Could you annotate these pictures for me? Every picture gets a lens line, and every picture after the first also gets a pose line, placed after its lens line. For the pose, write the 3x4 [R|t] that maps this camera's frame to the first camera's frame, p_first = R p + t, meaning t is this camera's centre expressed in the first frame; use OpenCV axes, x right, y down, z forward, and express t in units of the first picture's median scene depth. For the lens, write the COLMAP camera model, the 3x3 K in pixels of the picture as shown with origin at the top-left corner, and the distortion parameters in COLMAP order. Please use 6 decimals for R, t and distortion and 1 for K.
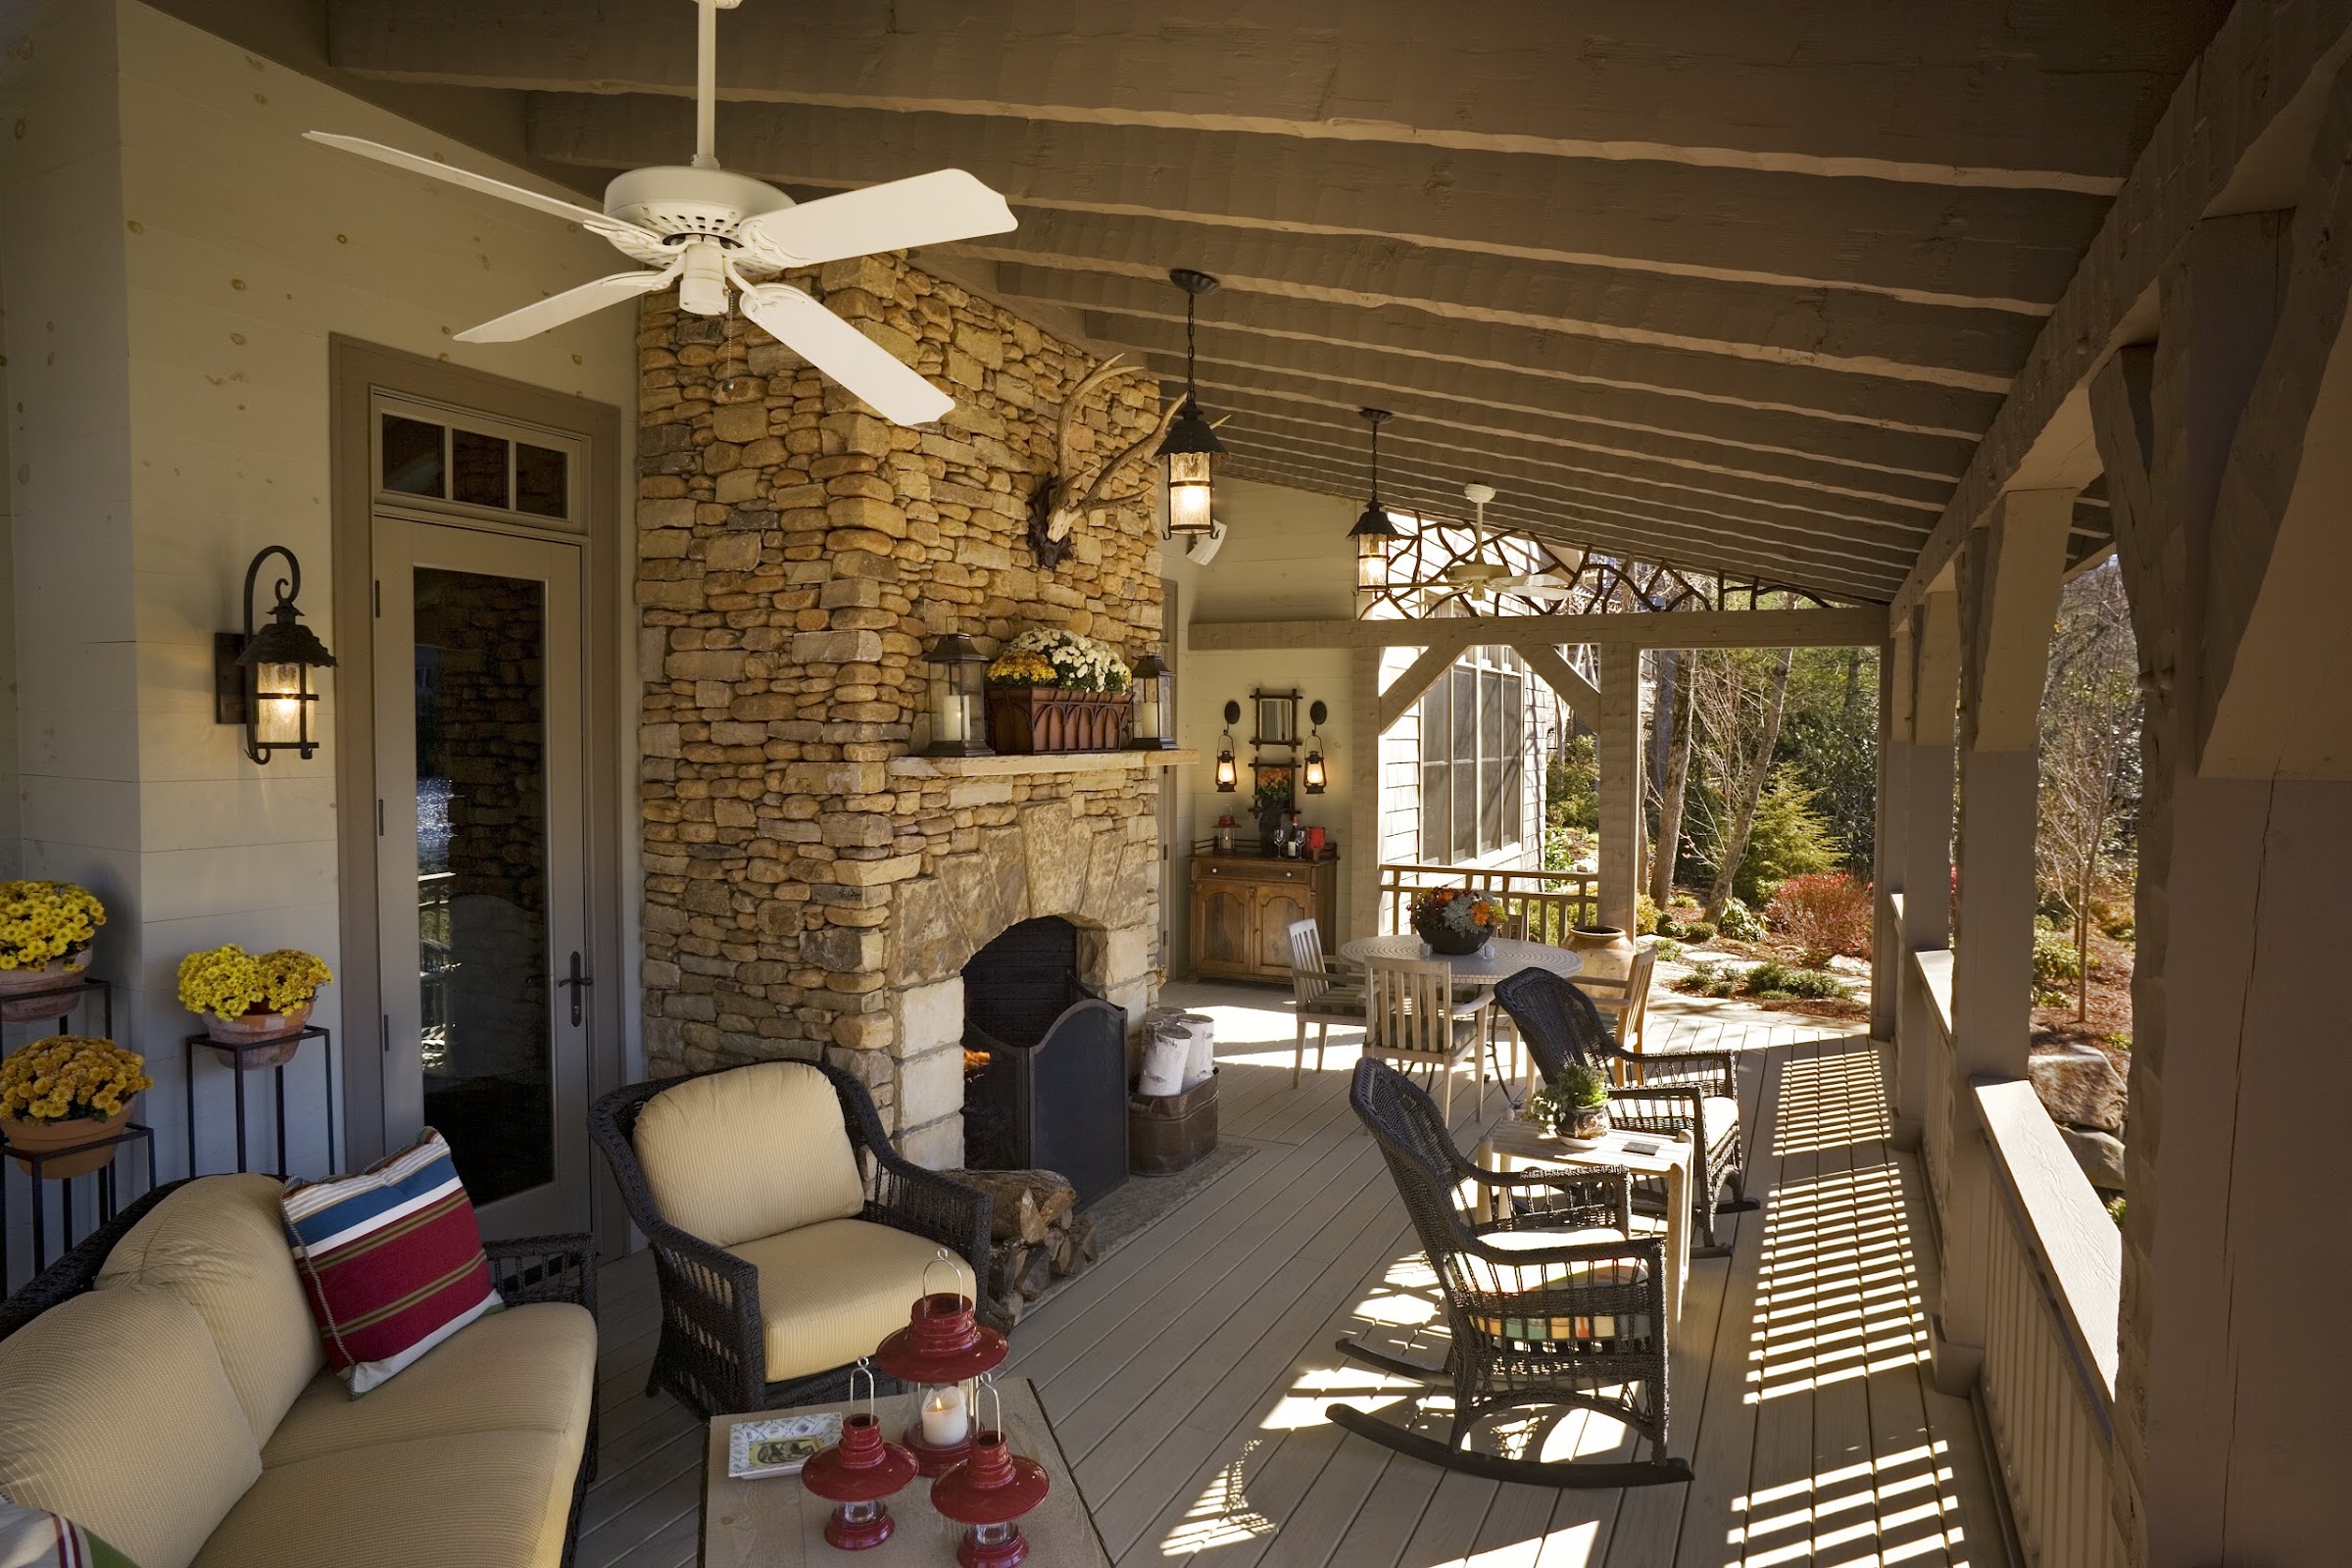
lens RADIAL K [[1349.5, 0, 1163.8], [0, 1349.5, 786.1], [0, 0, 1]] dist [-0.081361, 0.058336]
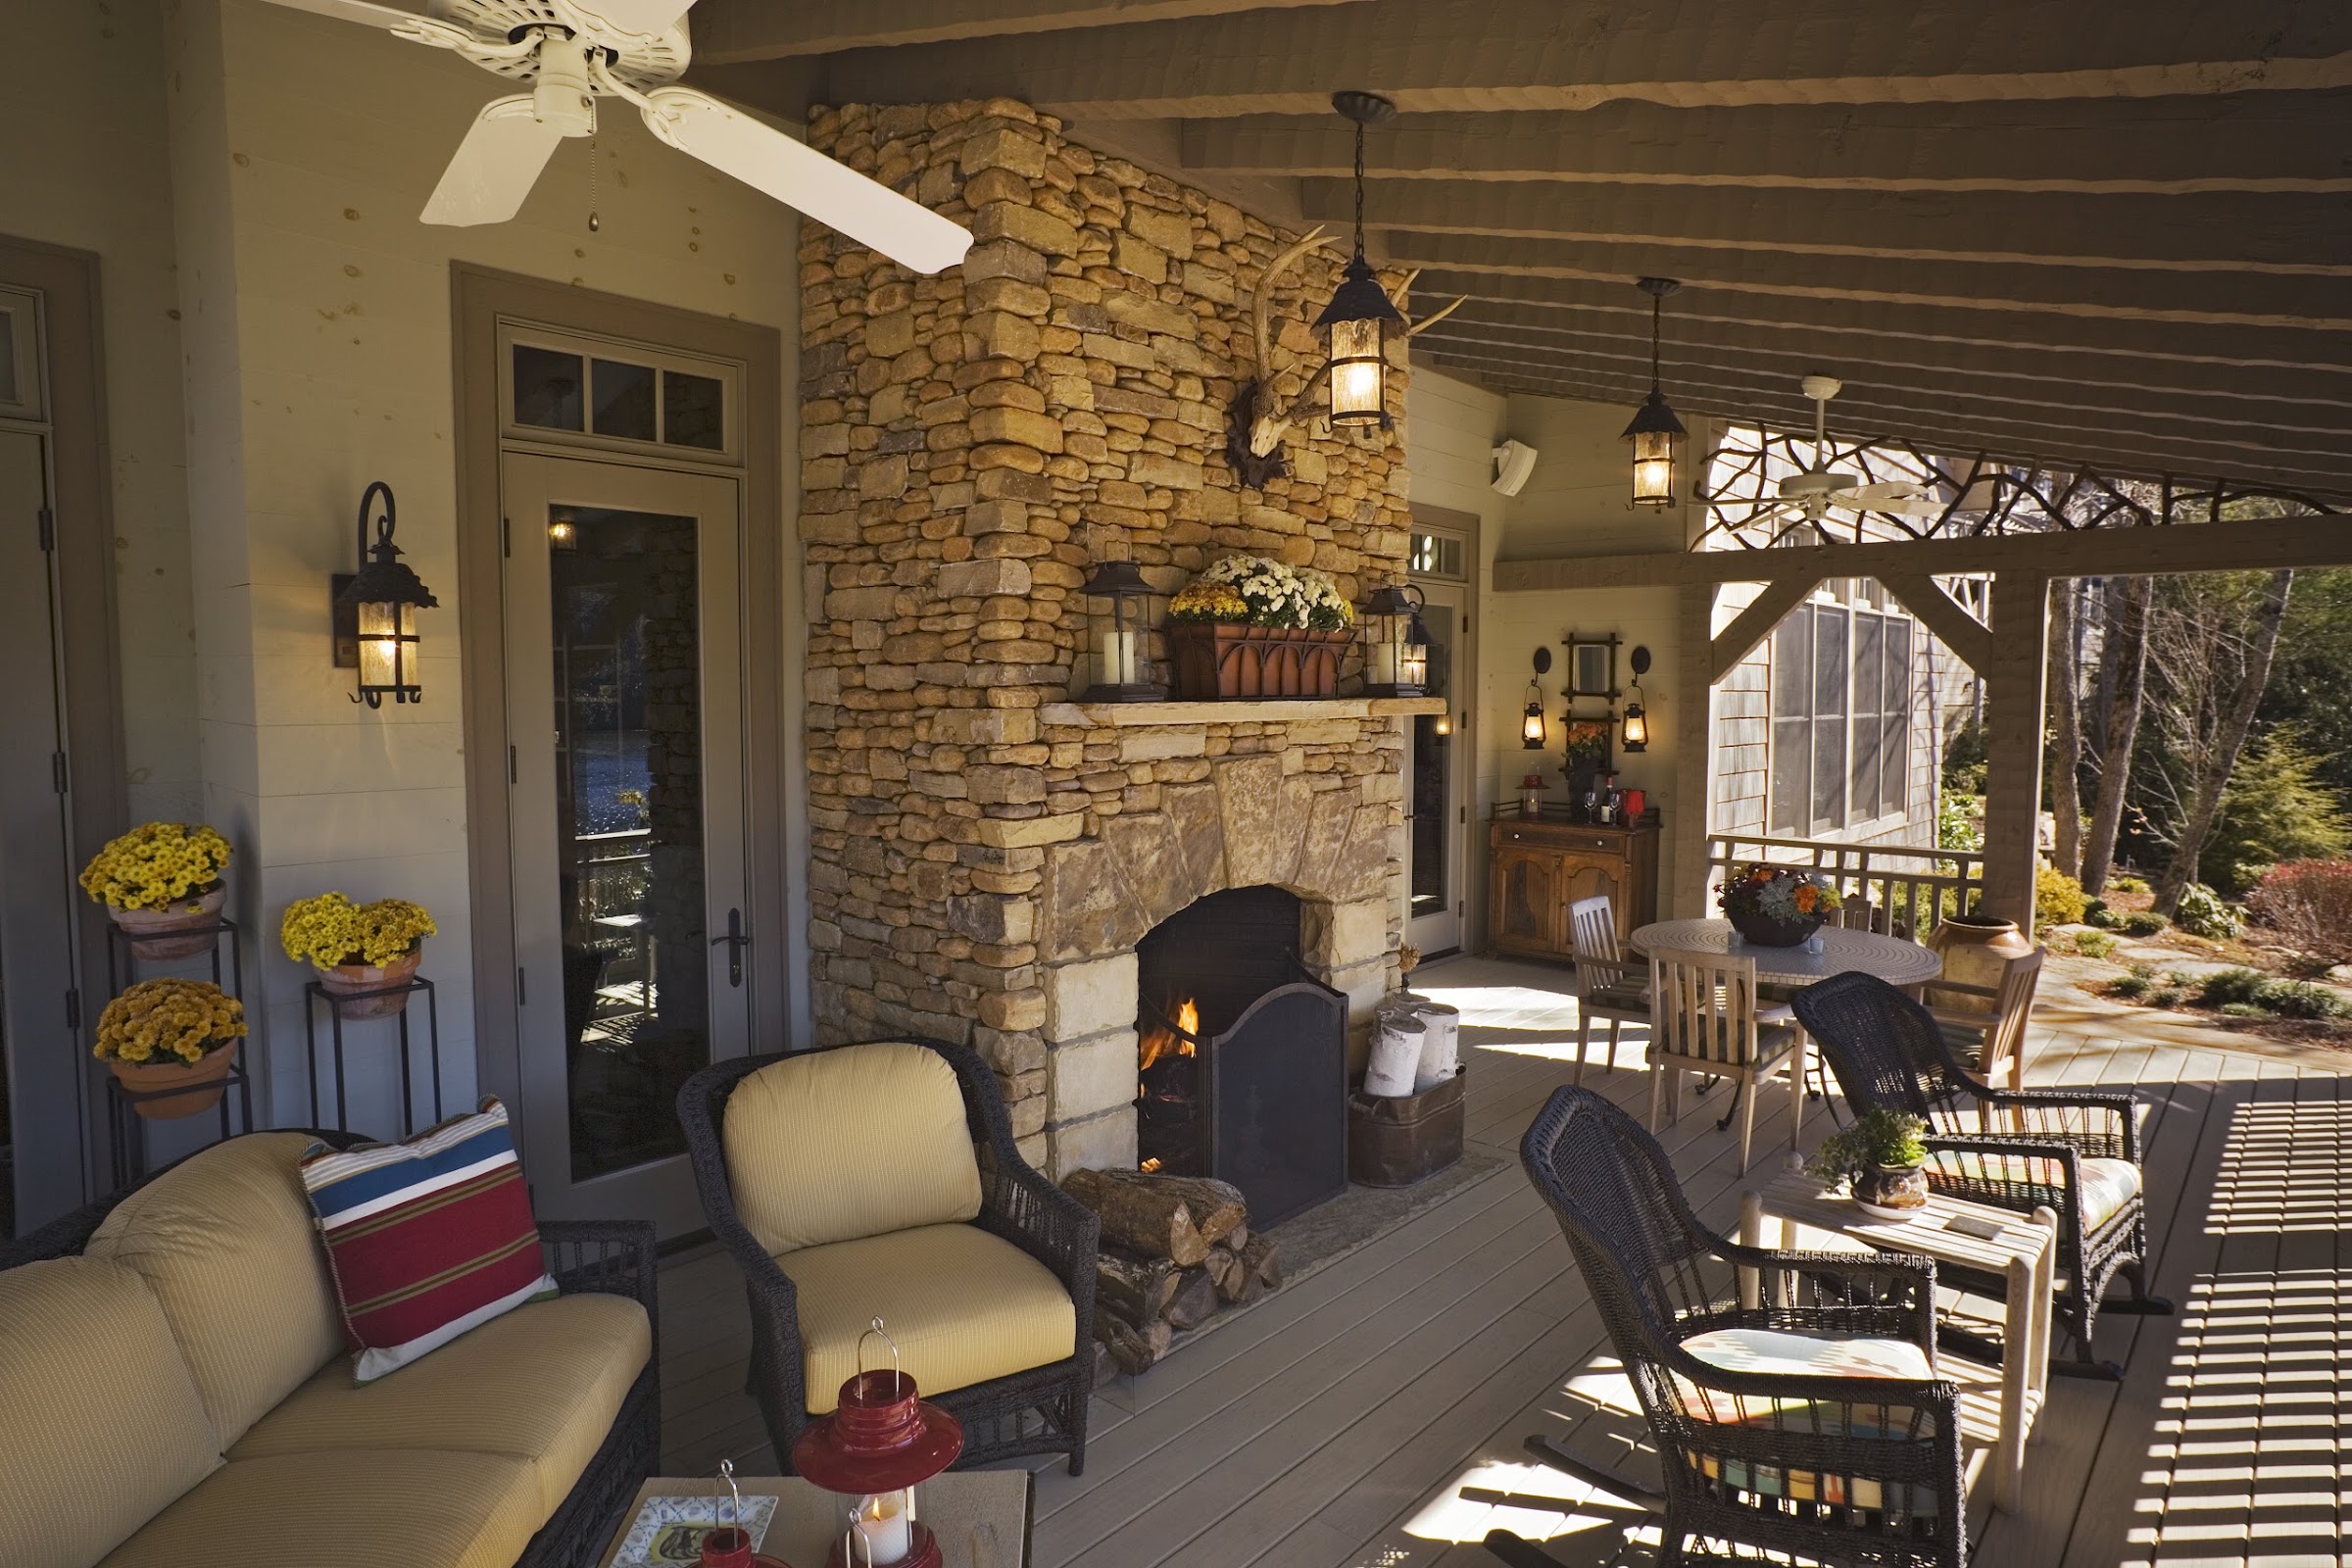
lens RADIAL K [[1349.5, 0, 1163.8], [0, 1349.5, 786.1], [0, 0, 1]] dist [-0.081361, 0.058336]
pose [[0.963057, 0.016445, -0.268794, 0.107356], [-0.007830, 0.999422, 0.033090, 0.002903], [0.269182, -0.029762, 0.962629, 0.160830]]
